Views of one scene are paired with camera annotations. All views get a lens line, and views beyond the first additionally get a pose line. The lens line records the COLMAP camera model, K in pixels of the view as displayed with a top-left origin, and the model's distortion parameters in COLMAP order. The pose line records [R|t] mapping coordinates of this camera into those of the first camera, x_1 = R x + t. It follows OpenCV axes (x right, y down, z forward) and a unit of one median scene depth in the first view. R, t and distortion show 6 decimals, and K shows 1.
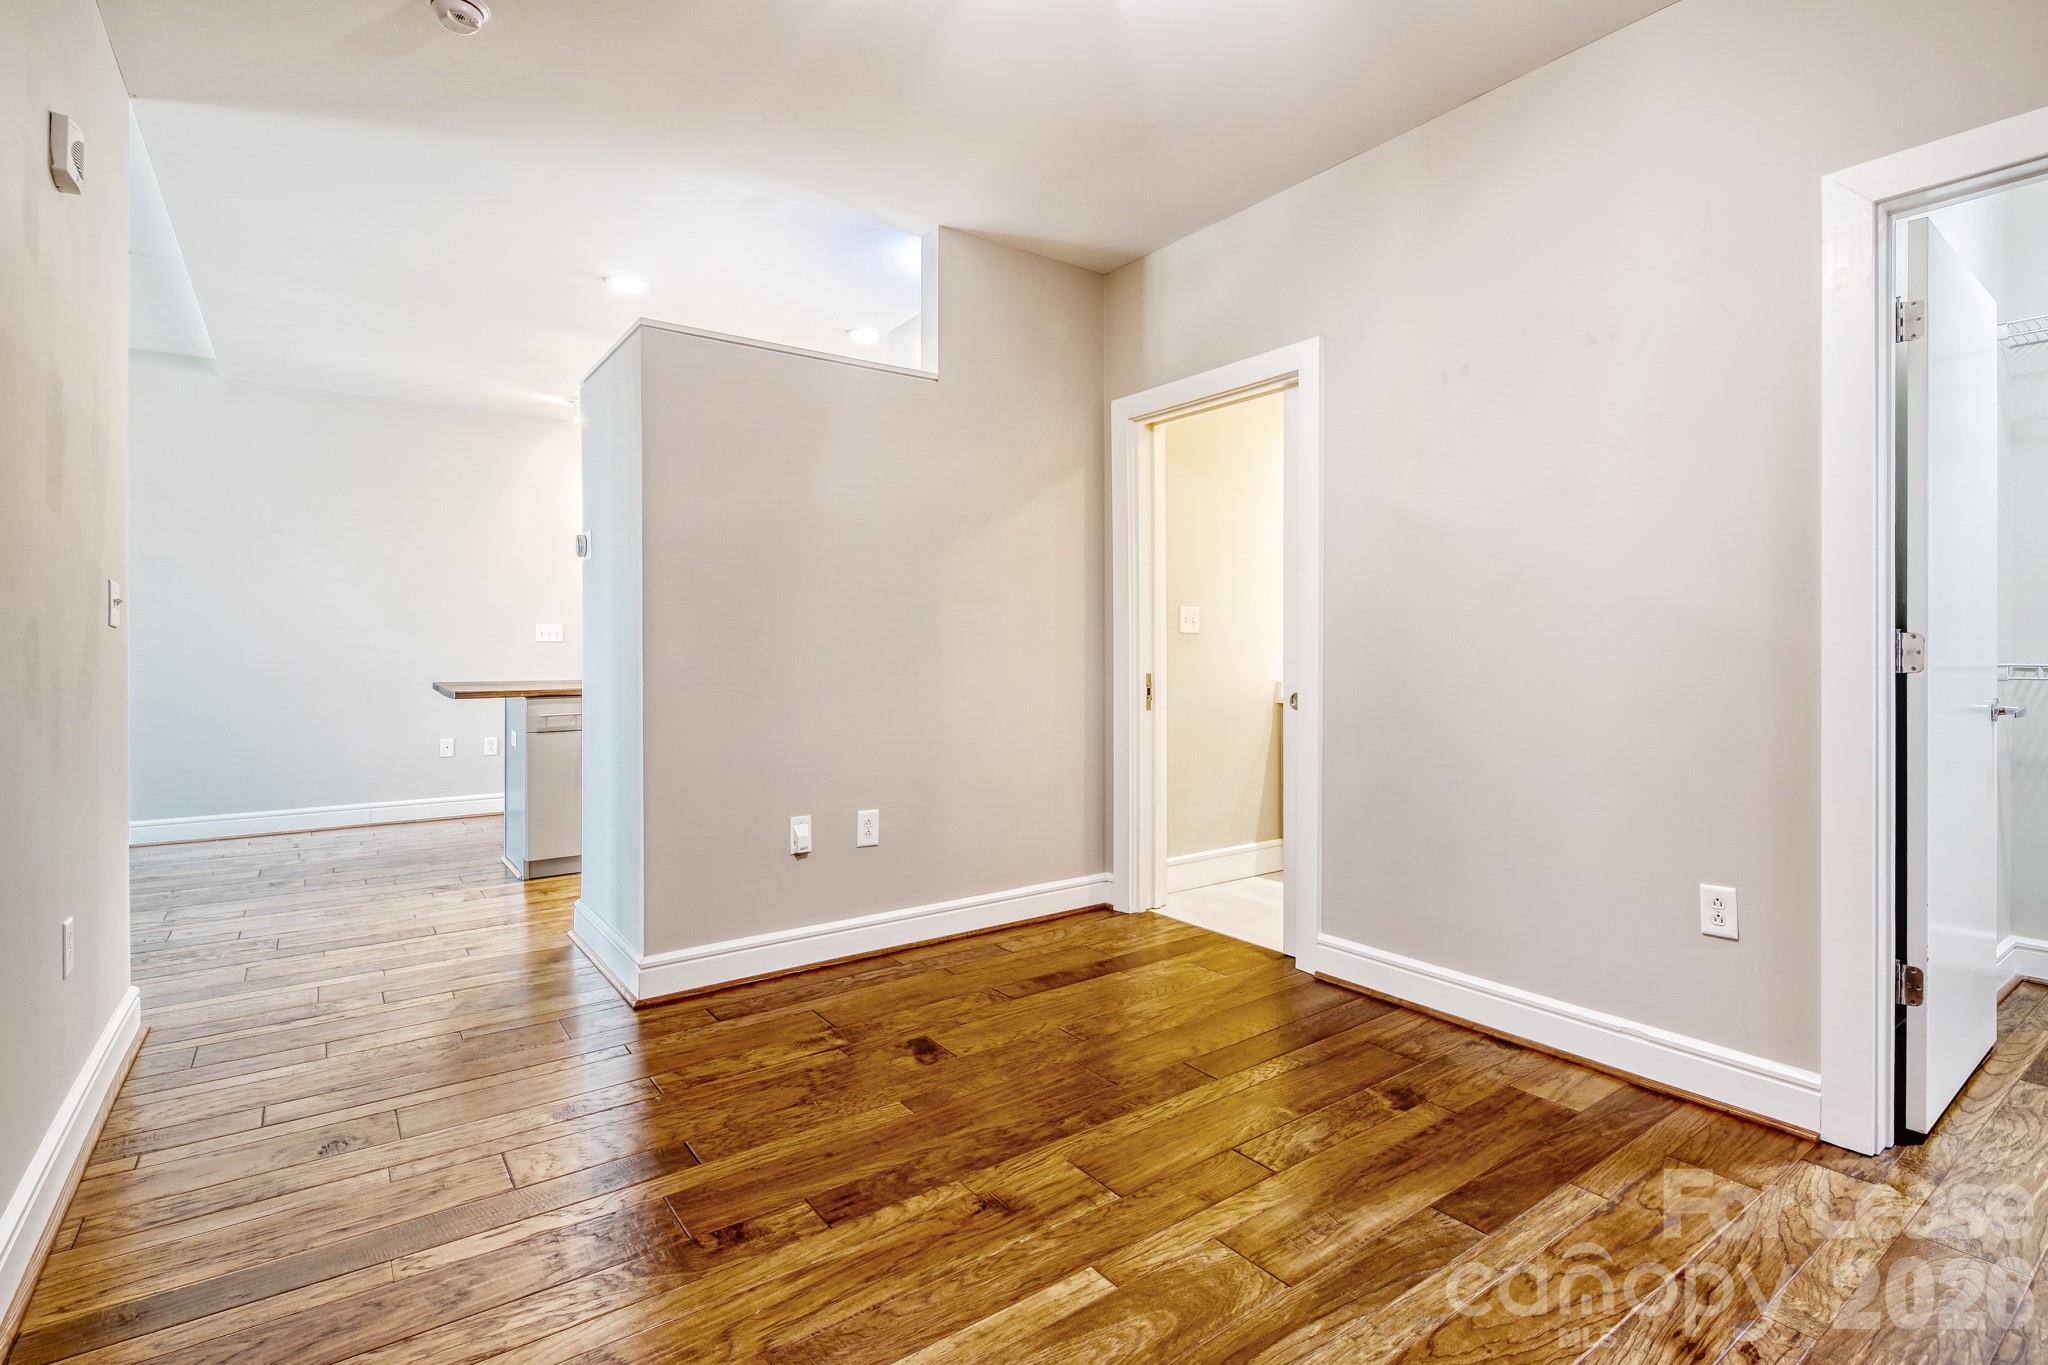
lens RADIAL K [[965.2, 0, 1030.1], [0, 965.2, 665.4], [0, 0, 1]] dist [0.002556, -0.011807]
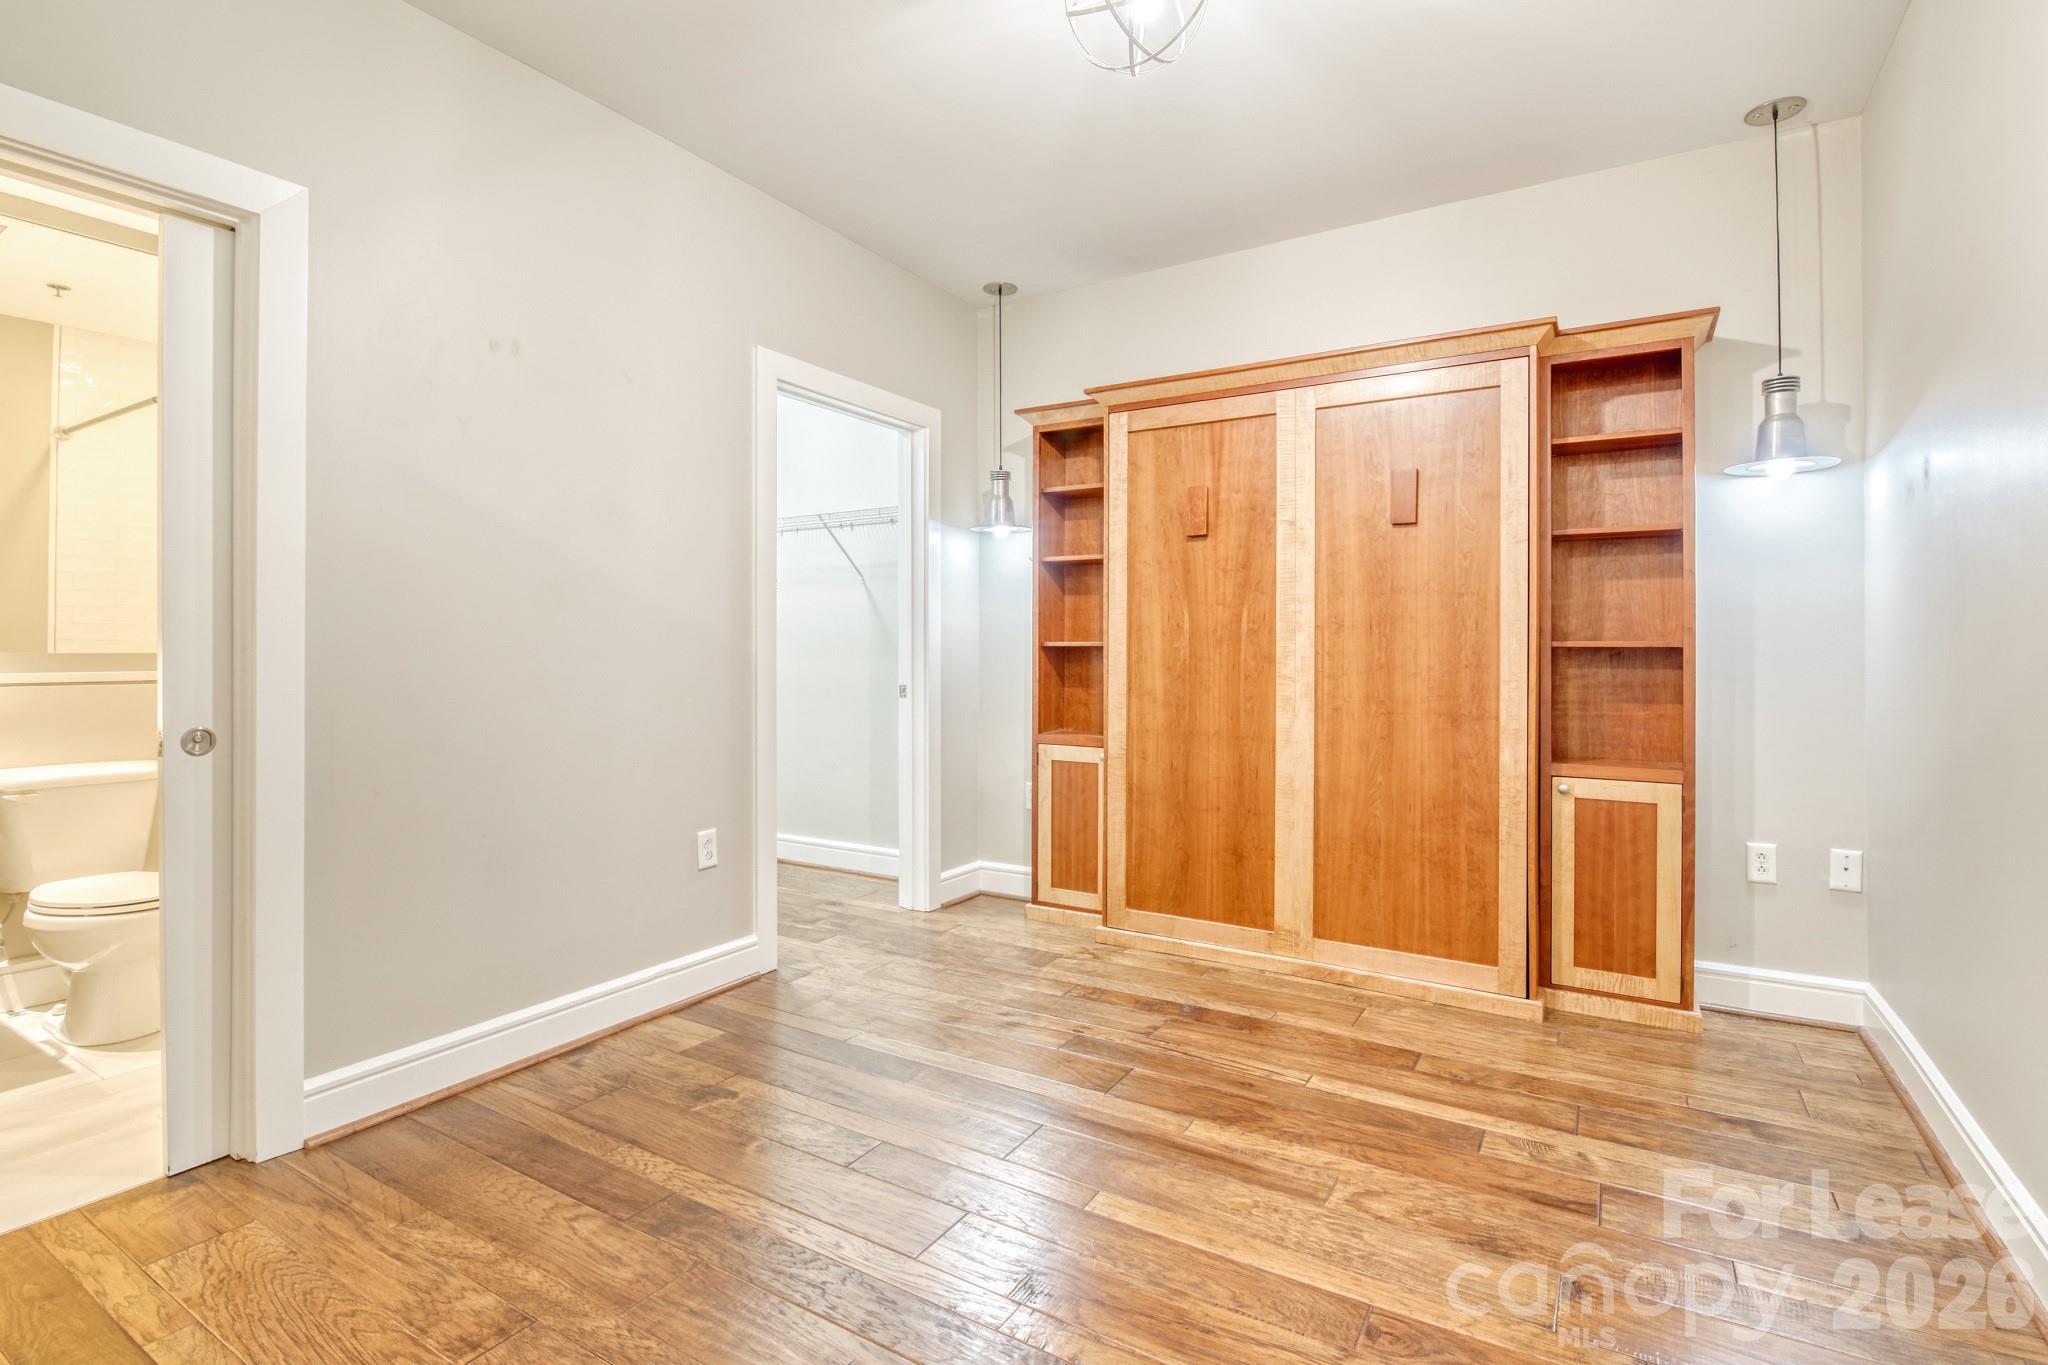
lens RADIAL K [[954.8, 0, 1025.8], [0, 954.8, 649.9], [0, 0, 1]] dist [0.031871, -0.018510]
pose [[-0.377952, -0.002935, 0.925820, -0.680724], [0.007312, 0.999954, 0.006155, -0.029056], [-0.925796, 0.009096, -0.377914, 1.056779]]
